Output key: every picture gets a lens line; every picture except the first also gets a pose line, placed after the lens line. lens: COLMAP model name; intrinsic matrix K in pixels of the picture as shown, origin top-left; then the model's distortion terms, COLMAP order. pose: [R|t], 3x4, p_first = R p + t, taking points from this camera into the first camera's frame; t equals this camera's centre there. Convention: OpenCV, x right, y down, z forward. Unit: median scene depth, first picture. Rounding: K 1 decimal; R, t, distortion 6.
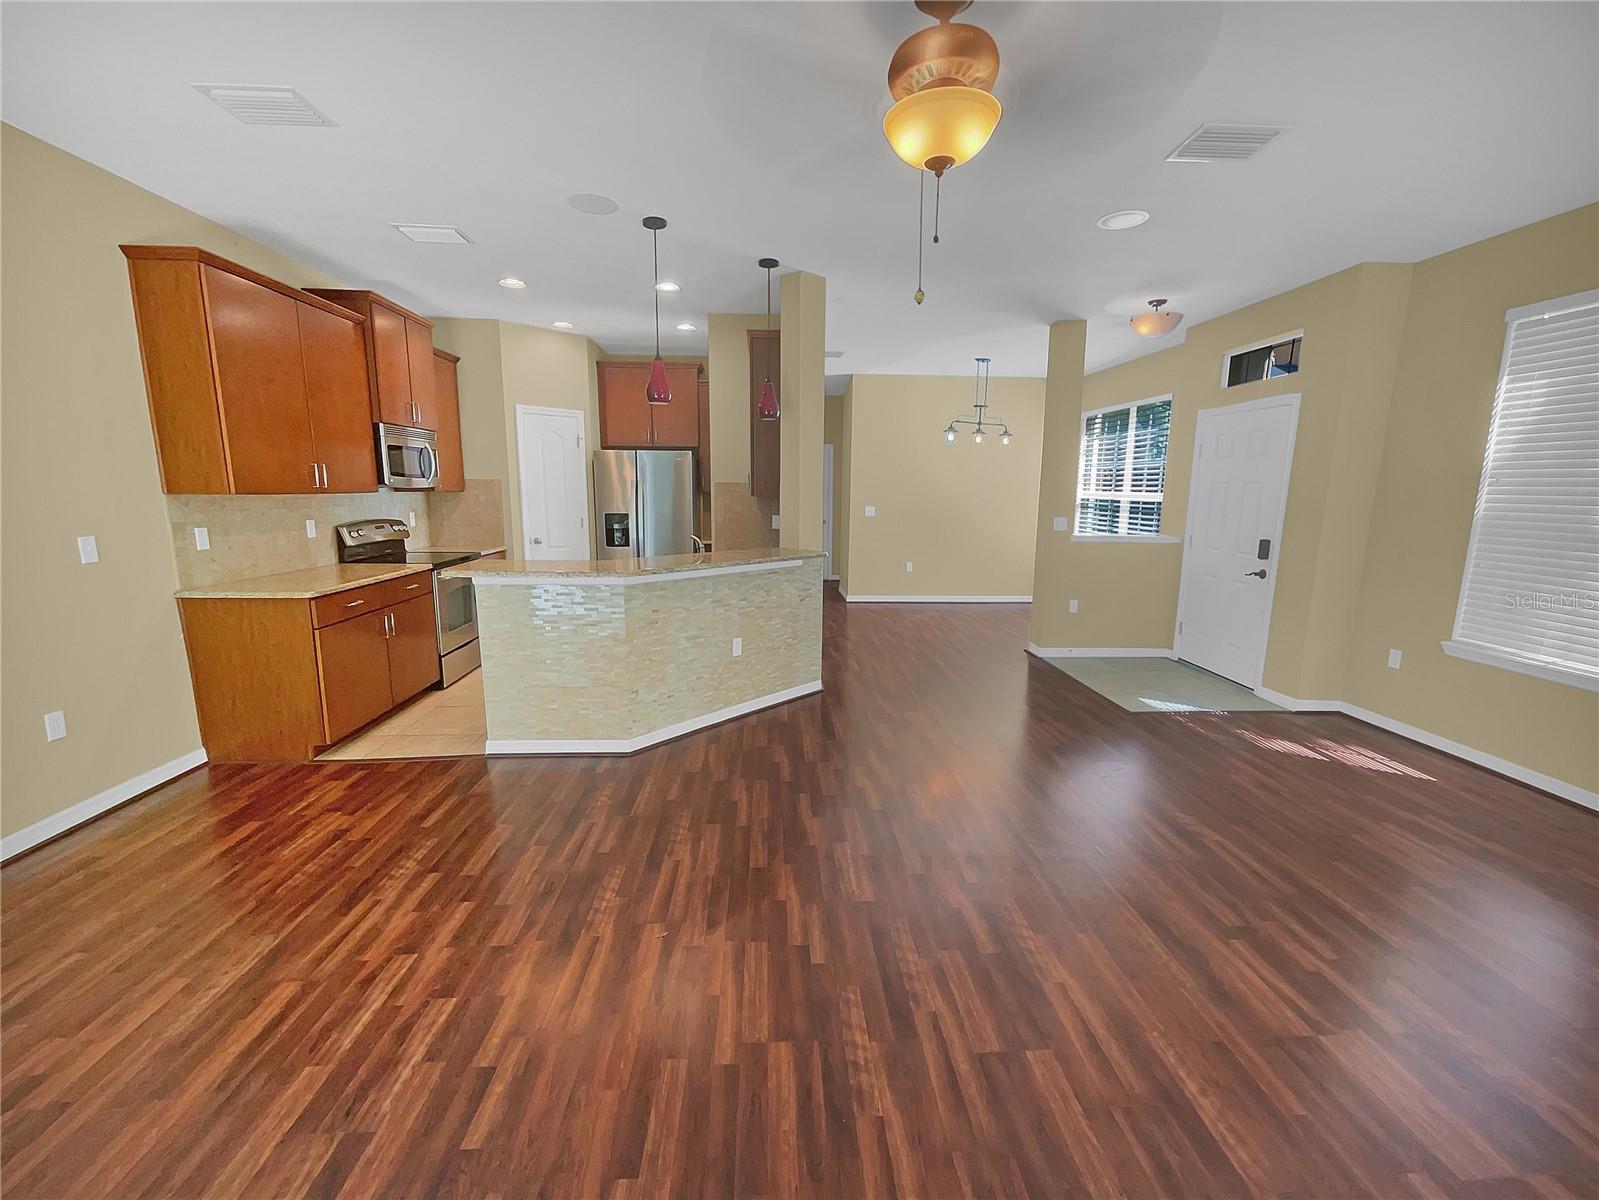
lens RADIAL K [[657.6, 0, 804.6], [0, 657.6, 600.0], [0, 0, 1]] dist [-0.008029, 0.001291]
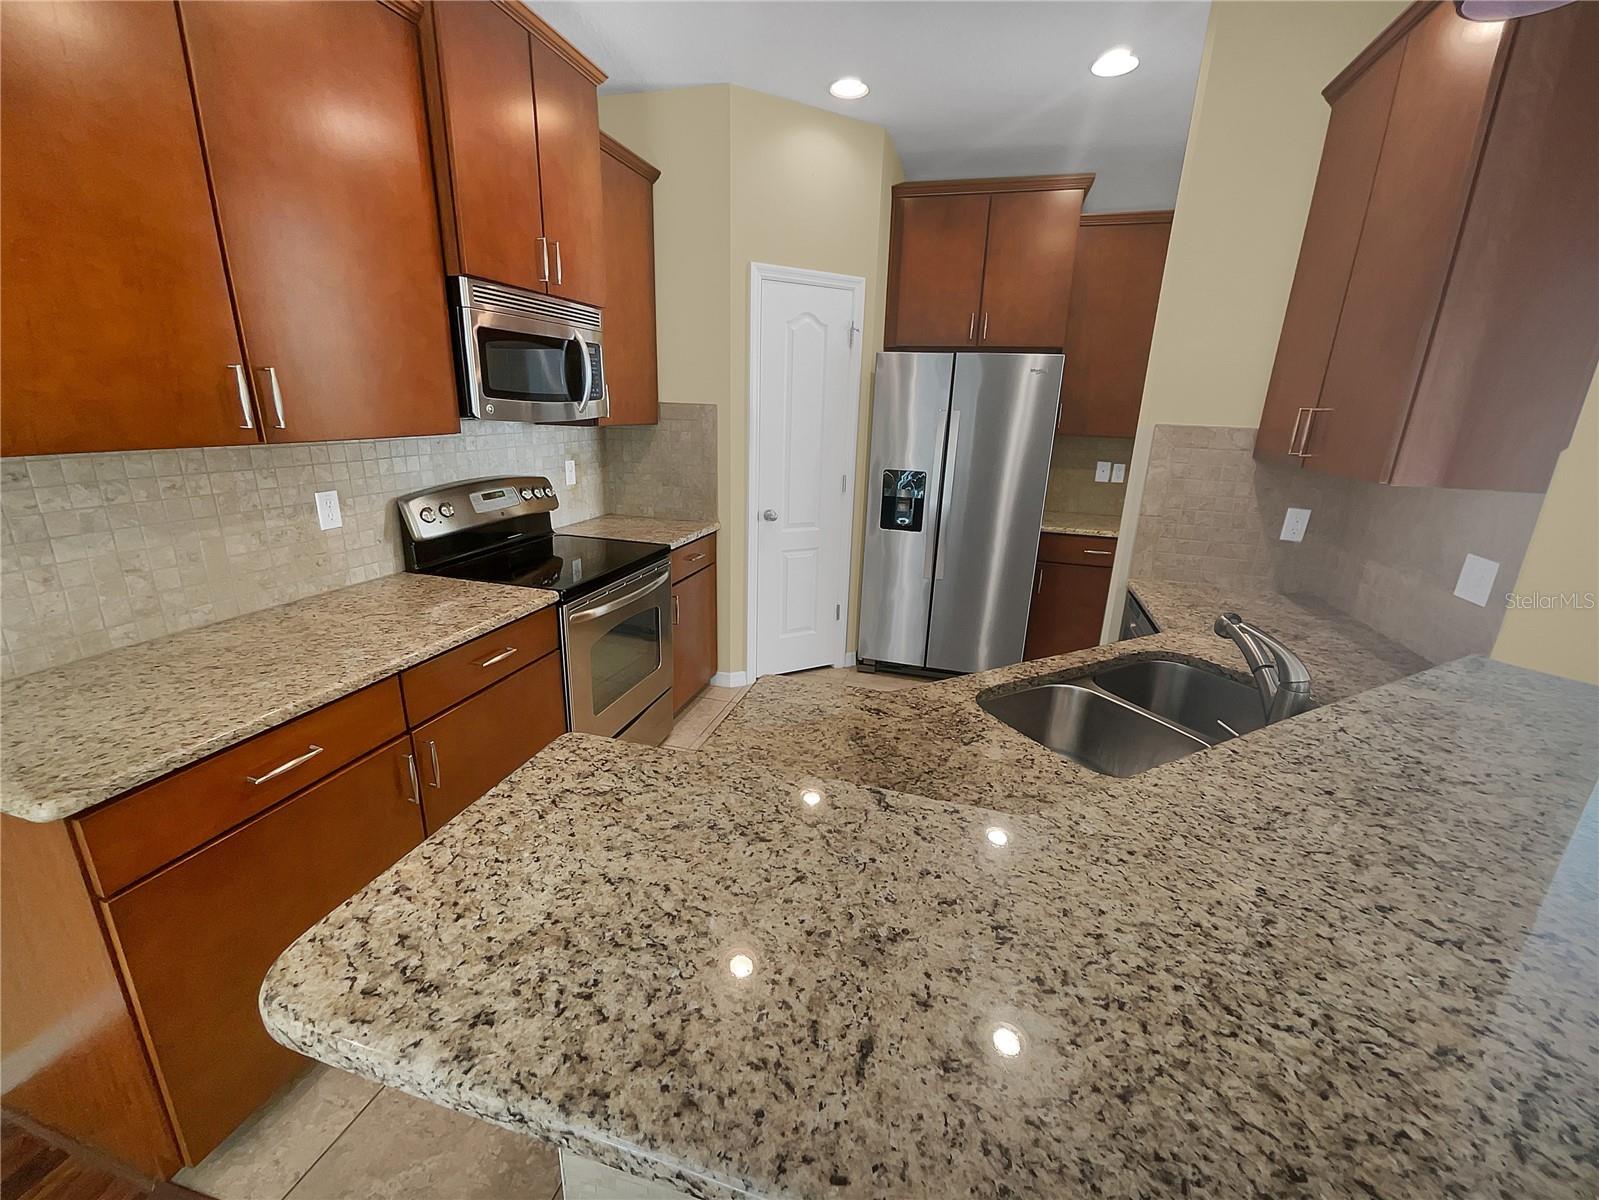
lens RADIAL K [[657.6, 0, 800.8], [0, 657.6, 595.2], [0, 0, 1]] dist [-0.008029, 0.001291]
pose [[0.942331, 0.114139, -0.314618, -0.242565], [-0.078860, 0.989305, 0.122710, -0.118000], [0.325259, -0.090823, 0.941253, 0.583094]]
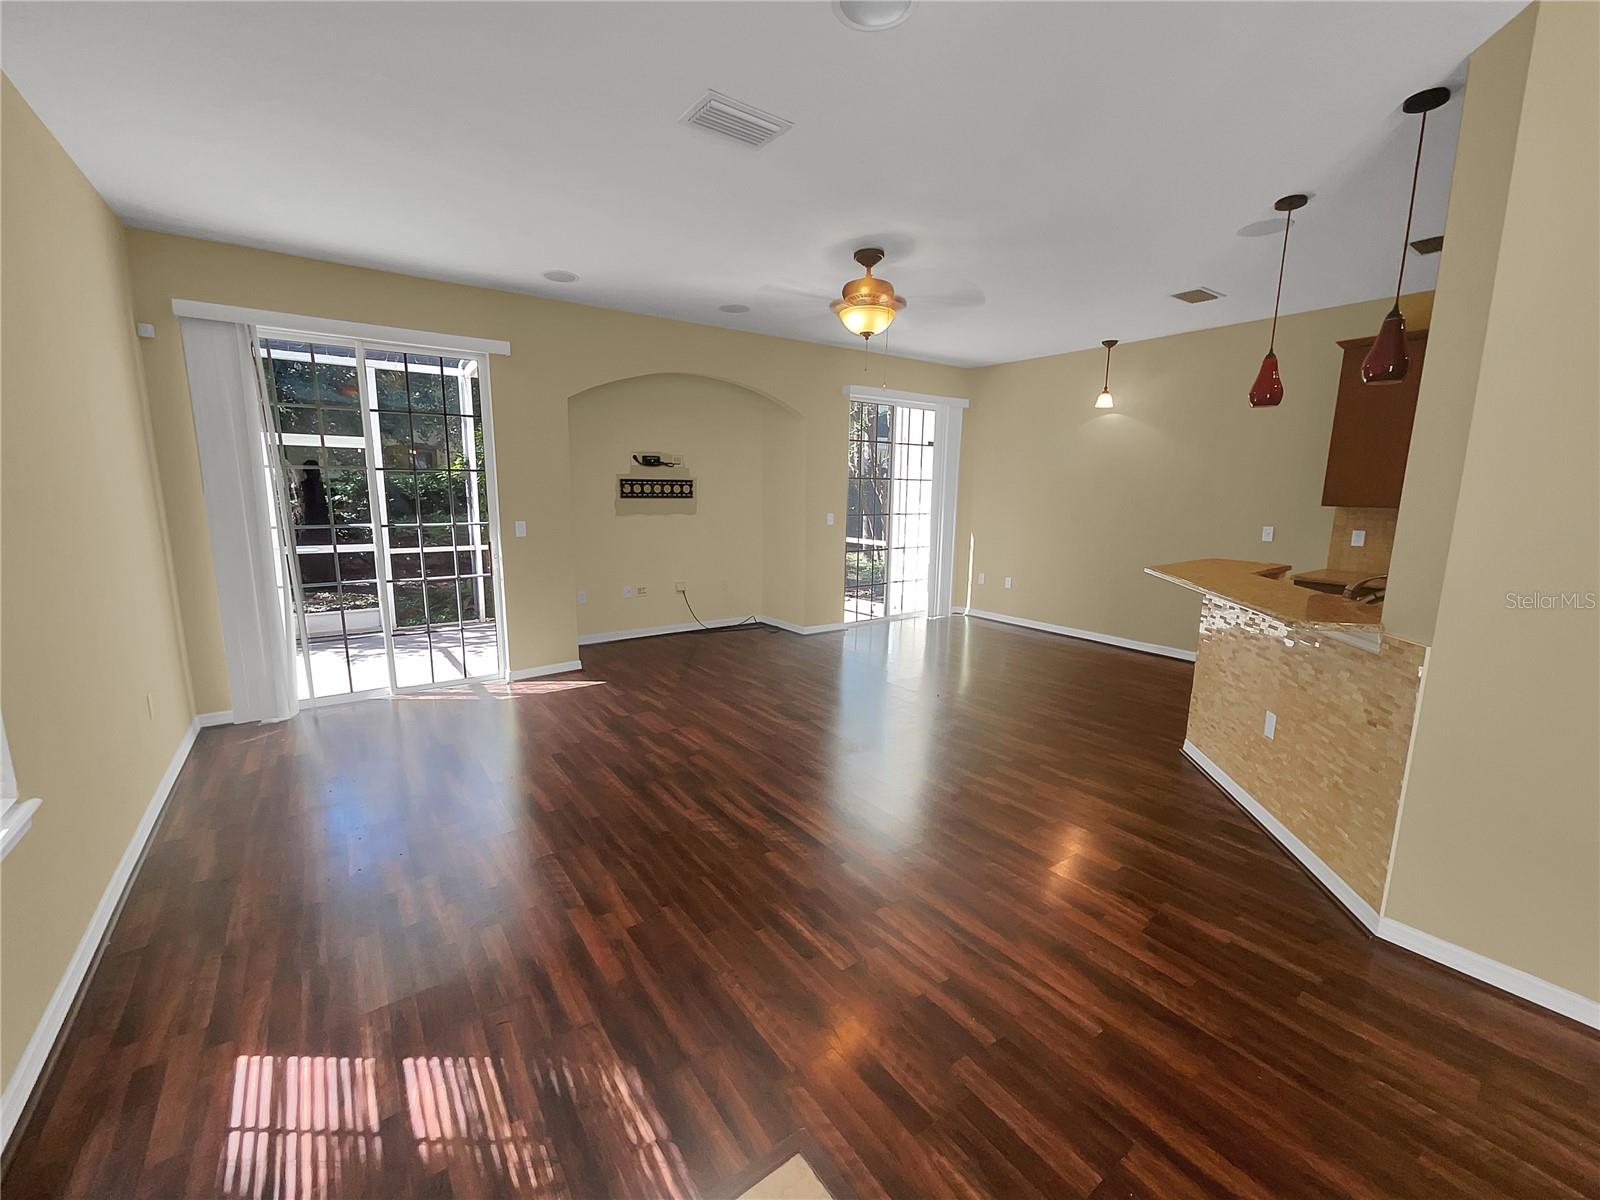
lens RADIAL K [[658.1, 0, 793.4], [0, 658.1, 602.2], [0, 0, 1]] dist [-0.008029, 0.001291]
pose [[-0.848802, 0.072184, -0.523759, 0.608997], [-0.107895, 0.946140, 0.305250, -0.187691], [0.517584, 0.315607, -0.795298, 1.097321]]
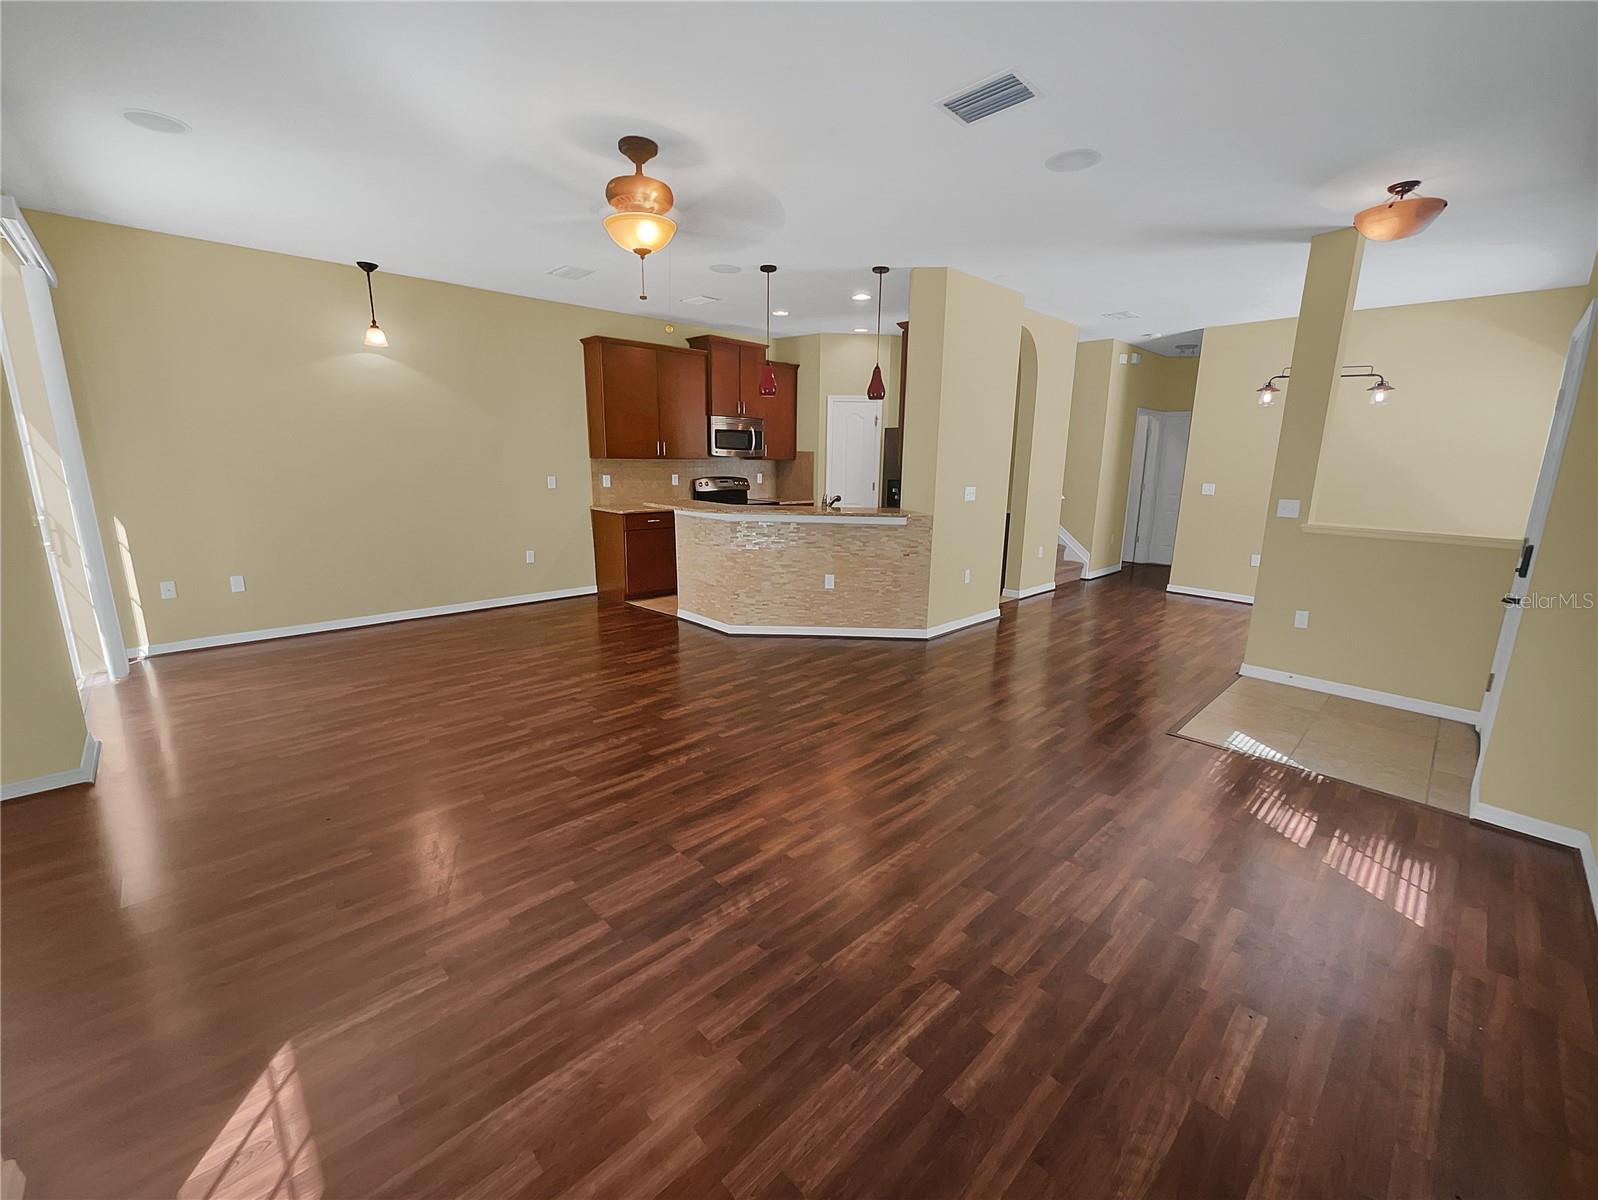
lens RADIAL K [[657.2, 0, 809.9], [0, 657.2, 597.7], [0, 0, 1]] dist [-0.008029, 0.001291]
pose [[0.656986, 0.159740, -0.736785, 0.717380], [-0.135514, 0.986399, 0.093021, -0.010294], [0.741623, 0.038731, 0.669698, 0.100074]]
